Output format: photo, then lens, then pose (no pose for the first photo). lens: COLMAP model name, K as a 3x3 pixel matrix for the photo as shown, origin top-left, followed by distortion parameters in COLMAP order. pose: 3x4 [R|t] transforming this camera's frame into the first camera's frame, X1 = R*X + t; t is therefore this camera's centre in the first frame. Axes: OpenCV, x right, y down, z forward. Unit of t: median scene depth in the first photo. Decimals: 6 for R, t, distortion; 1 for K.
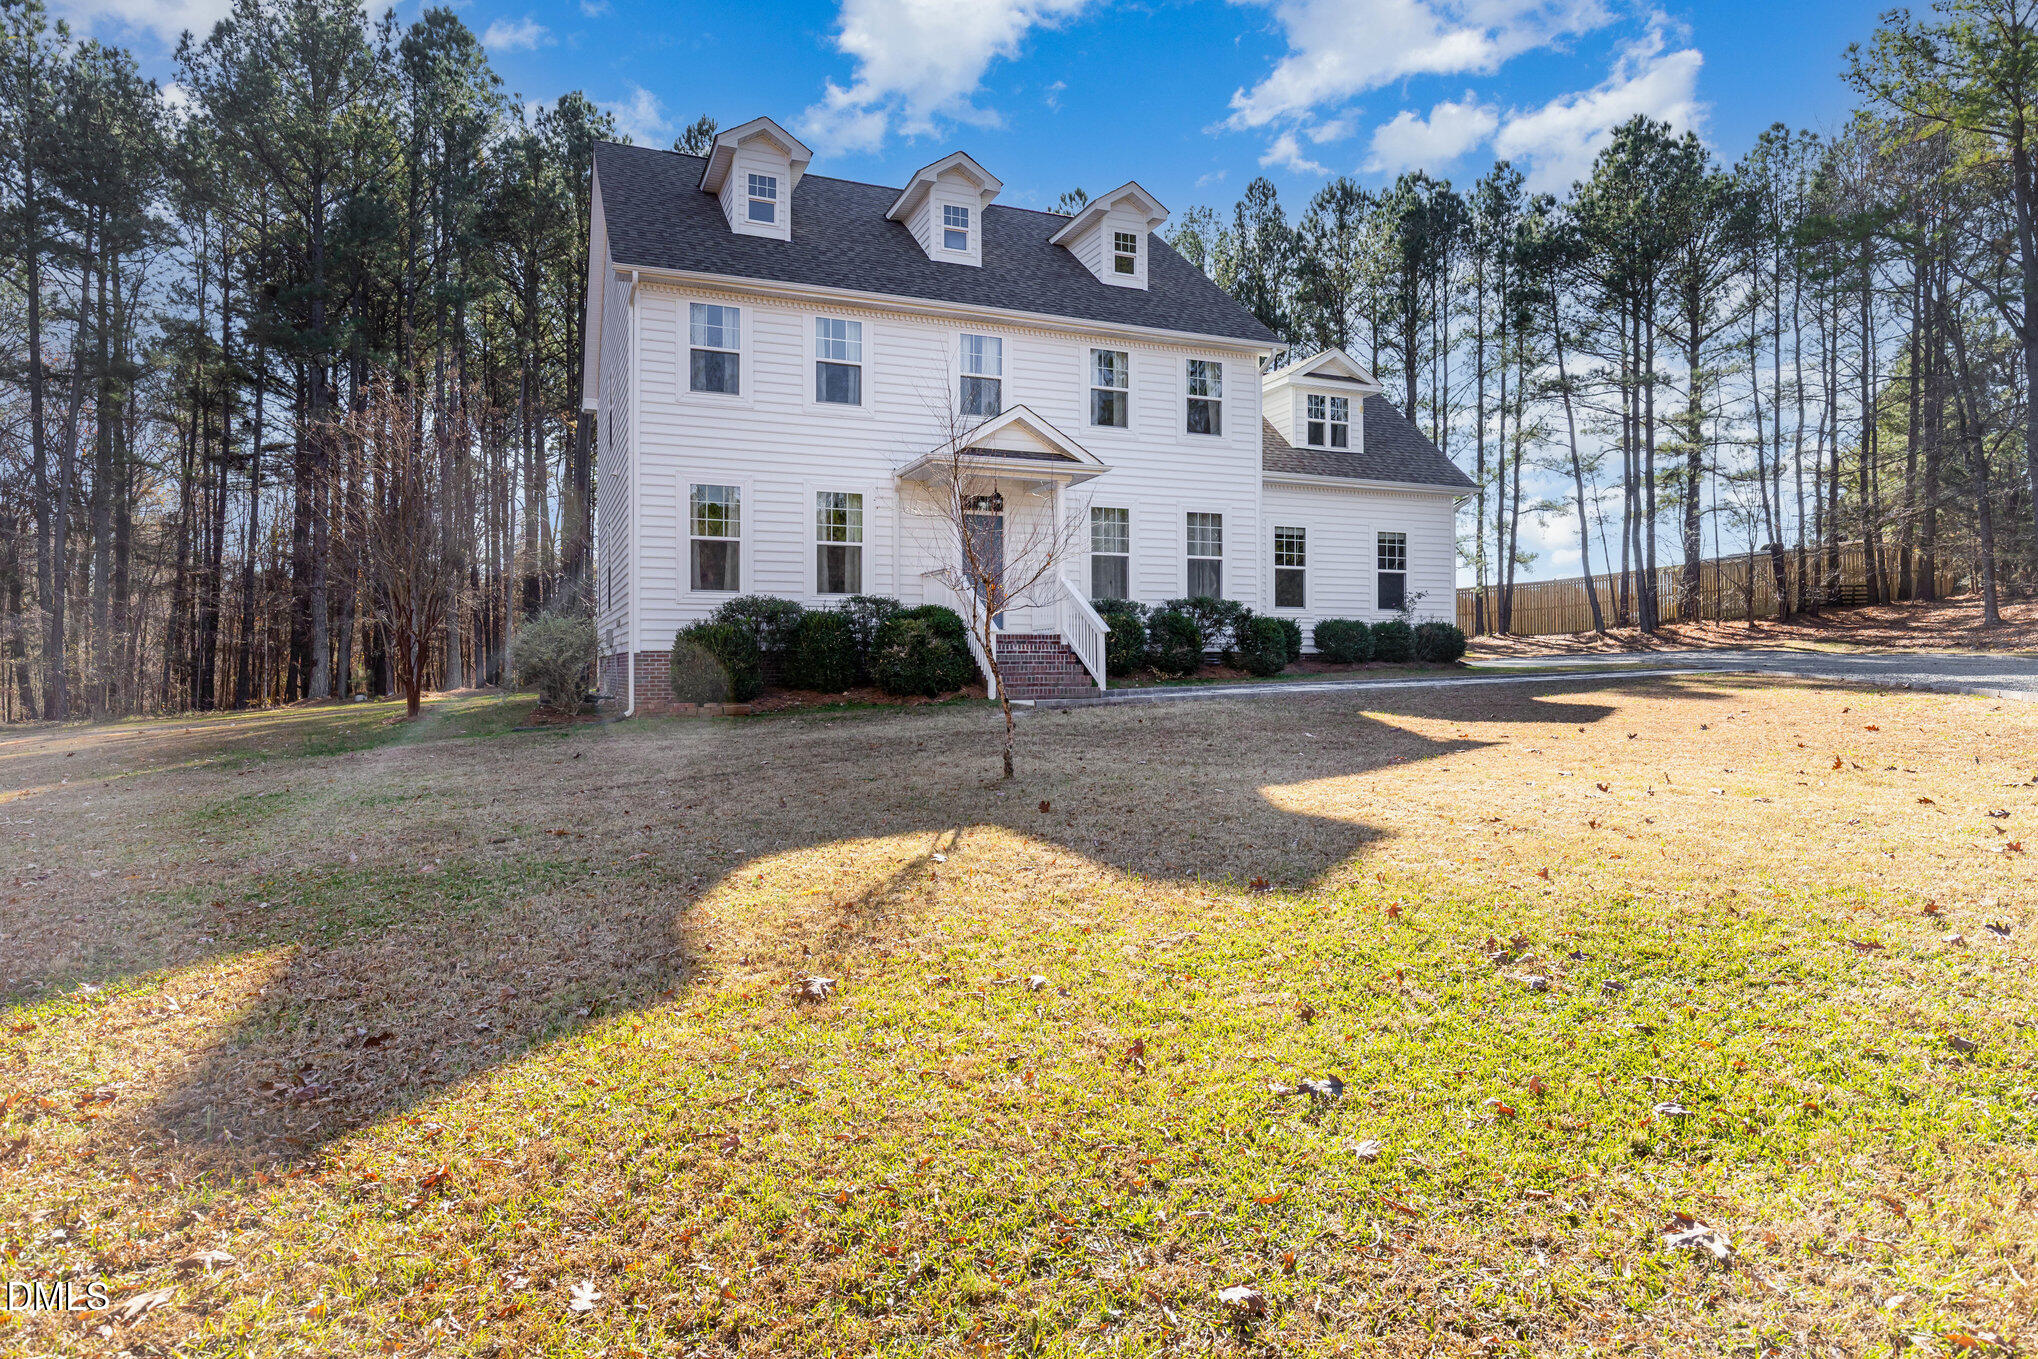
lens RADIAL K [[1183.4, 0, 1019.0], [0, 1183.4, 679.5], [0, 0, 1]] dist [-0.002572, -0.000220]
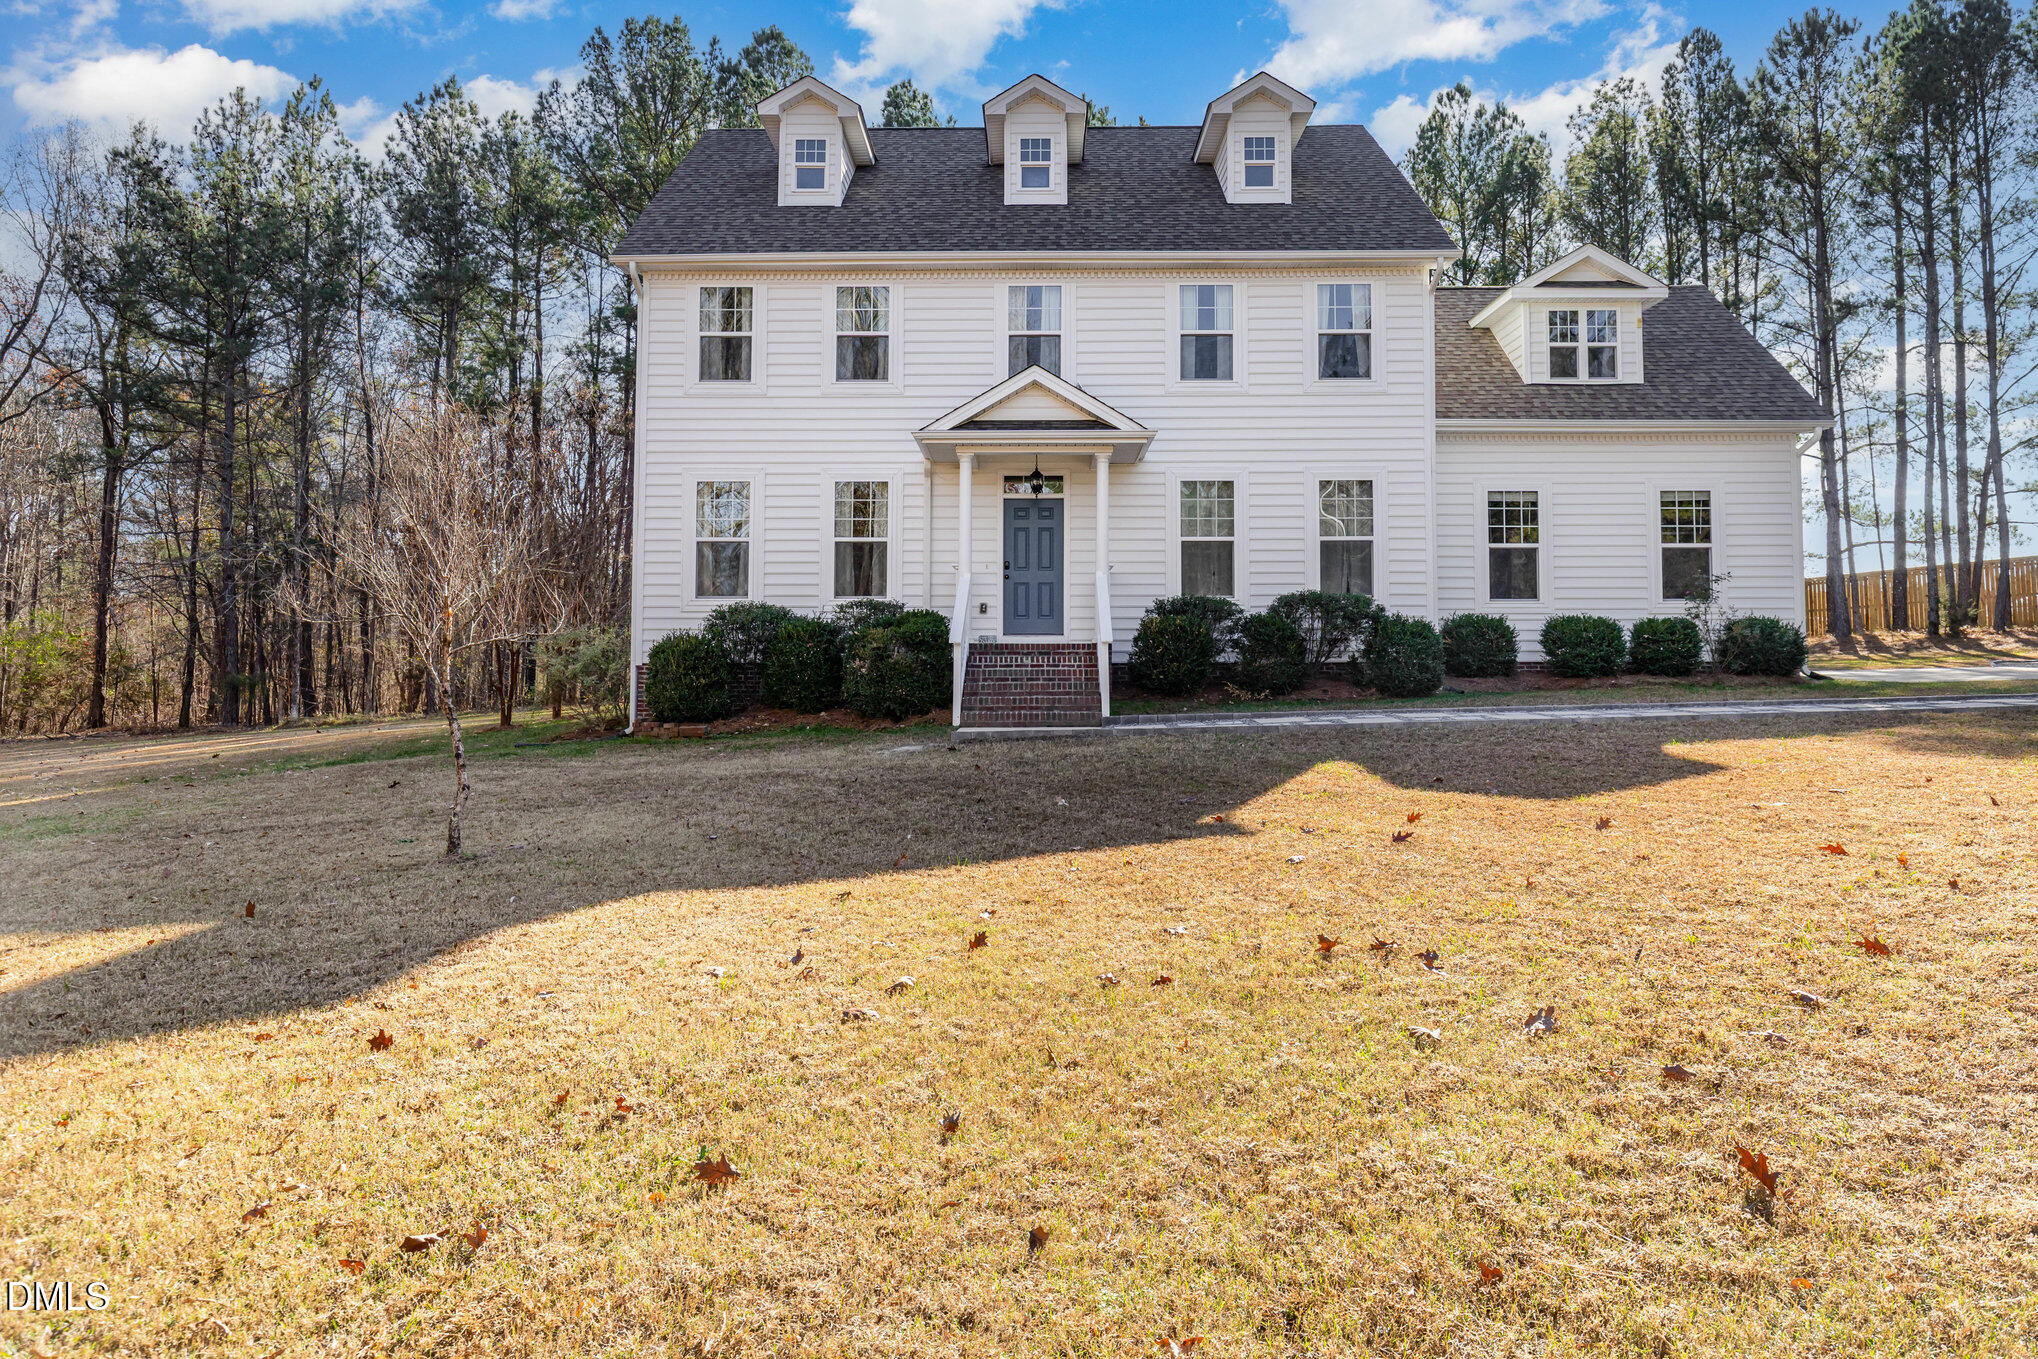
lens RADIAL K [[1334.1, 0, 1022.5], [0, 1334.1, 627.2], [0, 0, 1]] dist [0.003750, 0.000802]
pose [[0.917494, -0.016073, -0.397426, 0.301409], [-0.003624, 0.998804, -0.048760, -0.002976], [0.397734, 0.046177, 0.916338, 0.130399]]
